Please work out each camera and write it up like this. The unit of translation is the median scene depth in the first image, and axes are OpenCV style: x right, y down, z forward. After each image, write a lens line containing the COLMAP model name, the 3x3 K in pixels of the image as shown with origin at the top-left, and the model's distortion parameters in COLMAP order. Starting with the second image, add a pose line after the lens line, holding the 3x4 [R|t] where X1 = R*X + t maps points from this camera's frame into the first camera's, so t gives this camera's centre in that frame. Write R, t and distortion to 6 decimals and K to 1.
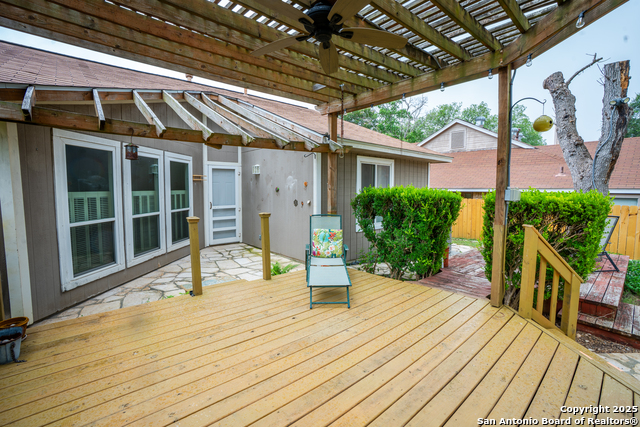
lens RADIAL K [[294.9, 0, 318.9], [0, 294.9, 213.0], [0, 0, 1]] dist [-0.047215, 0.004018]
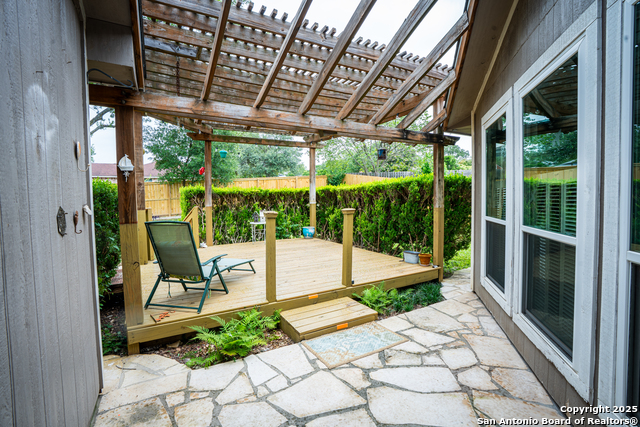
lens RADIAL K [[294.9, 0, 321.5], [0, 294.9, 210.7], [0, 0, 1]] dist [-0.047215, 0.004018]
pose [[-0.976956, -0.009707, 0.213222, -0.433845], [0.017901, 0.991719, 0.127171, -0.086065], [-0.212691, 0.128057, -0.968692, 1.584781]]
